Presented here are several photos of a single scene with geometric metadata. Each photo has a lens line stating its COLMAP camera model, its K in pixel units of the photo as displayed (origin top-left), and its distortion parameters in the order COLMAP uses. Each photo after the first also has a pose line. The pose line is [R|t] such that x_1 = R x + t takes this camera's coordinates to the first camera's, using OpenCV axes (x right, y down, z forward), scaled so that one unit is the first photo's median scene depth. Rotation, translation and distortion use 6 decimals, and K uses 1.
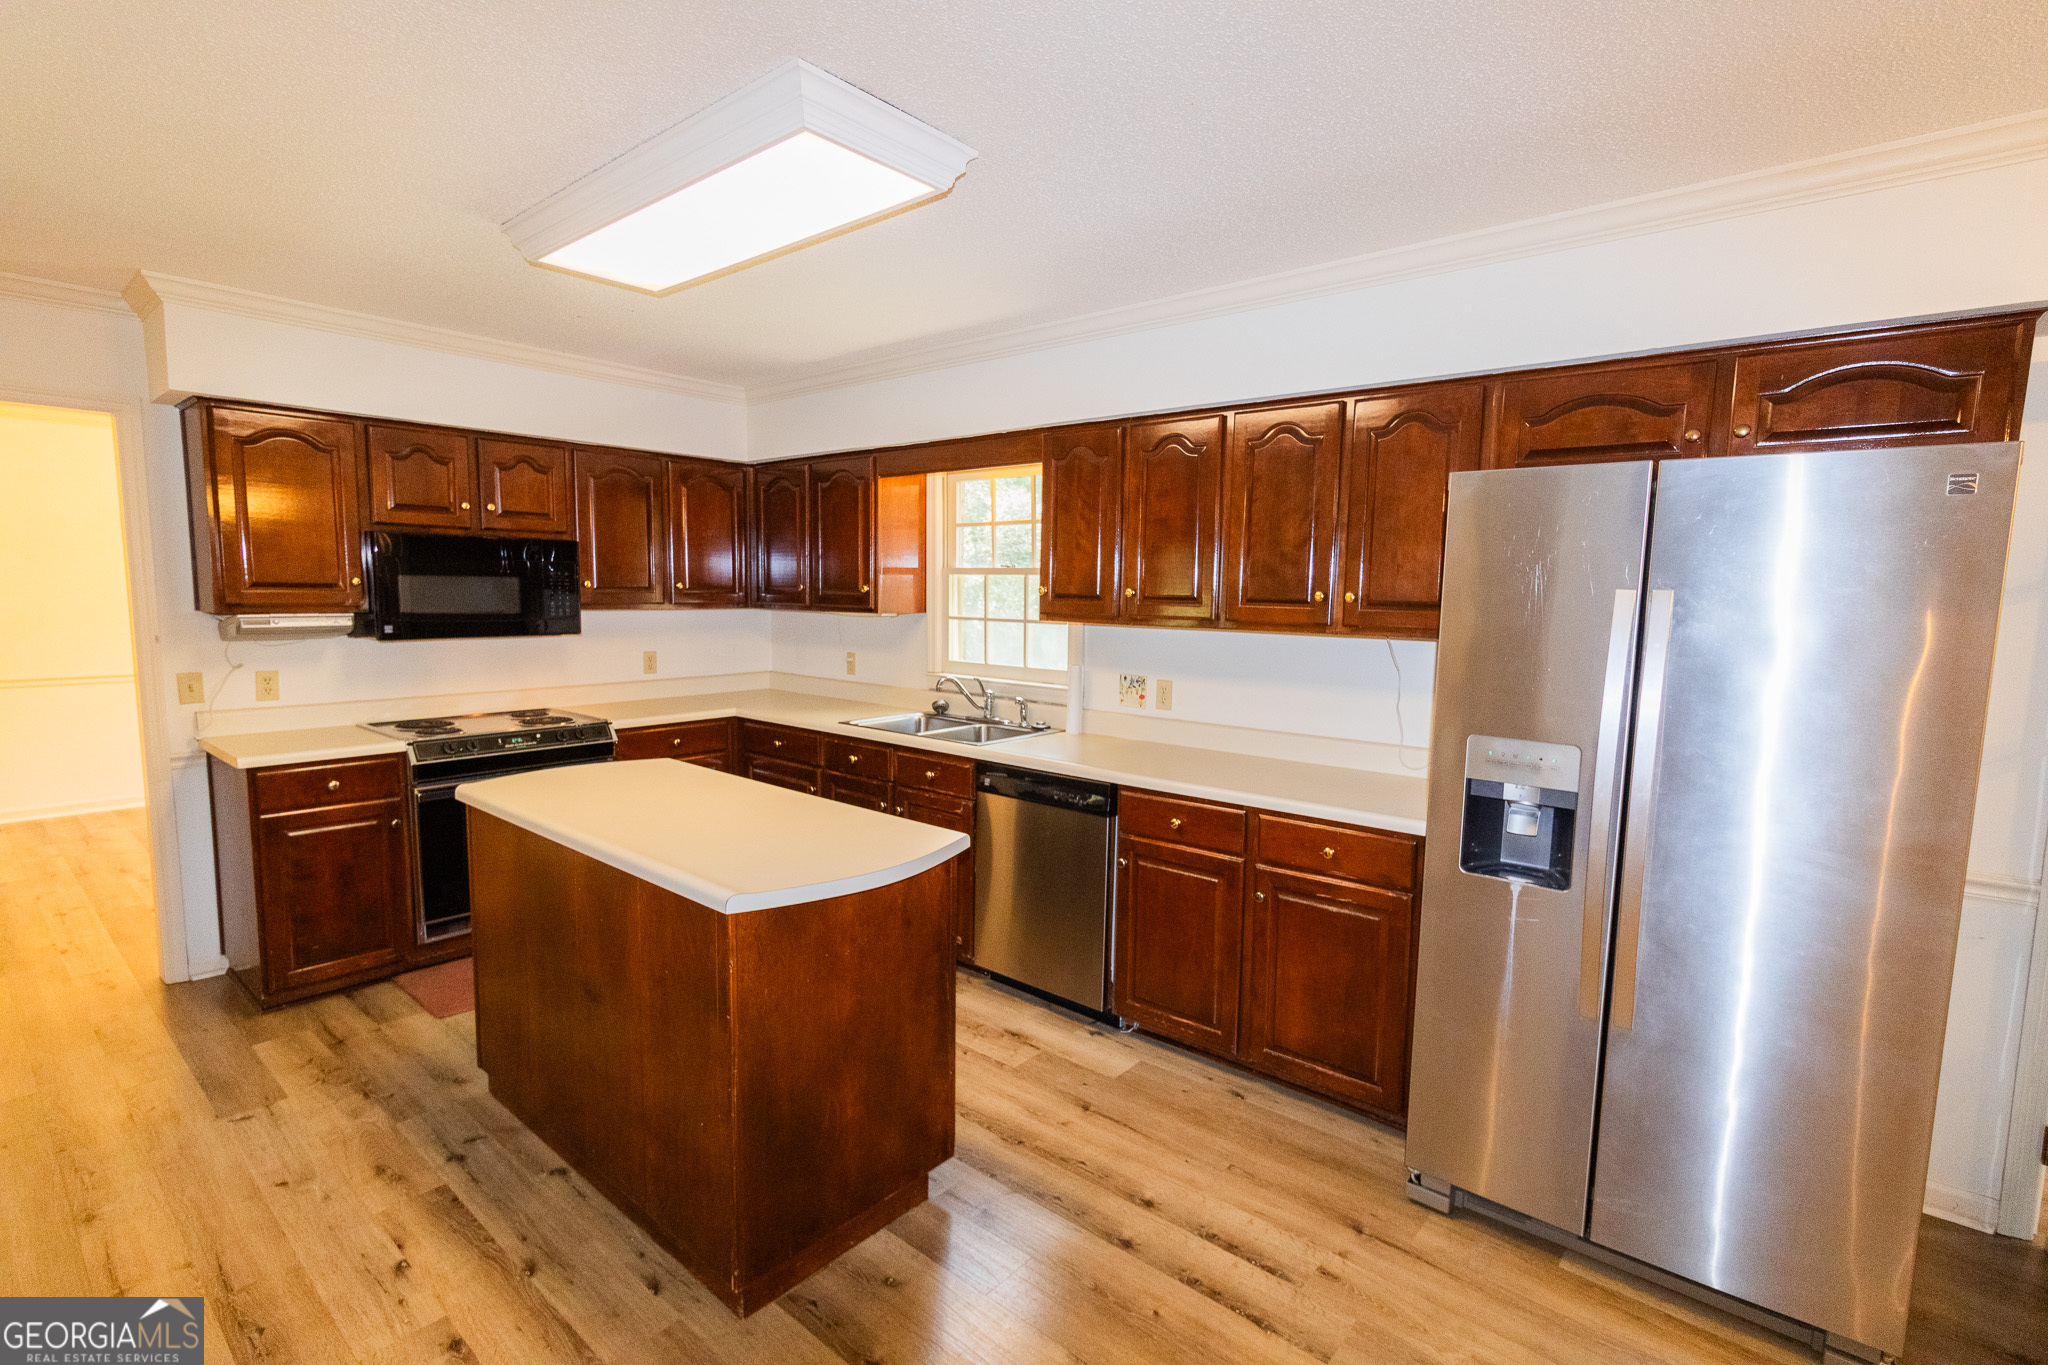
lens RADIAL K [[957.6, 0, 1044.8], [0, 957.6, 684.4], [0, 0, 1]] dist [0.002777, 0.001126]
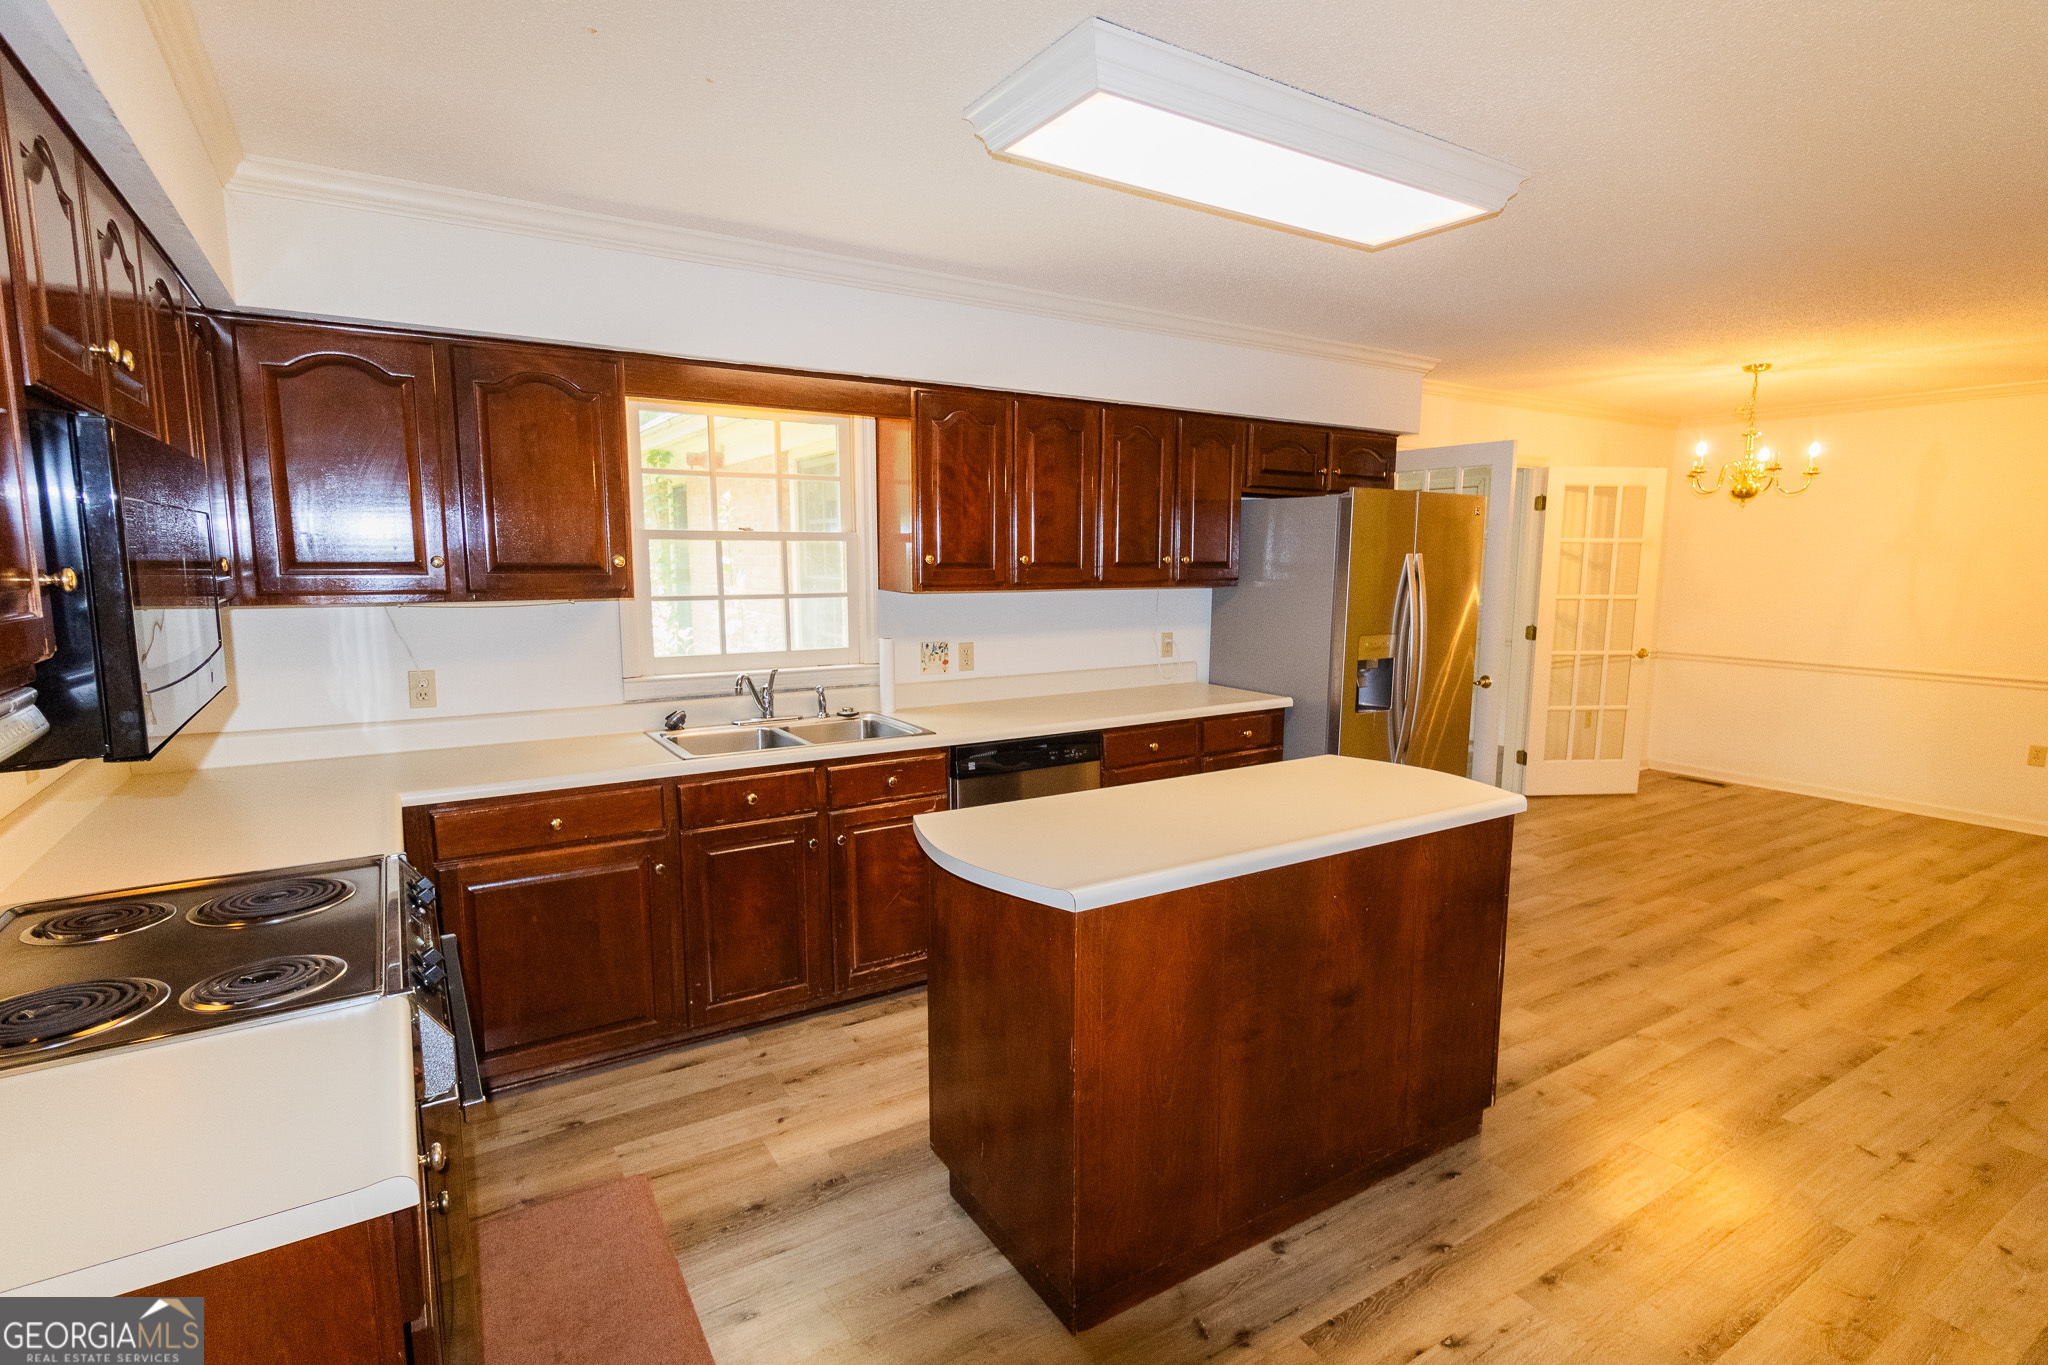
lens RADIAL K [[1007.7, 0, 1026.7], [0, 1007.7, 691.5], [0, 0, 1]] dist [0.000334, 0.003013]
pose [[0.295341, -0.146556, 0.944084, -0.941507], [0.096220, 0.987703, 0.123226, -0.084370], [-0.950534, 0.054446, 0.305811, 0.630149]]
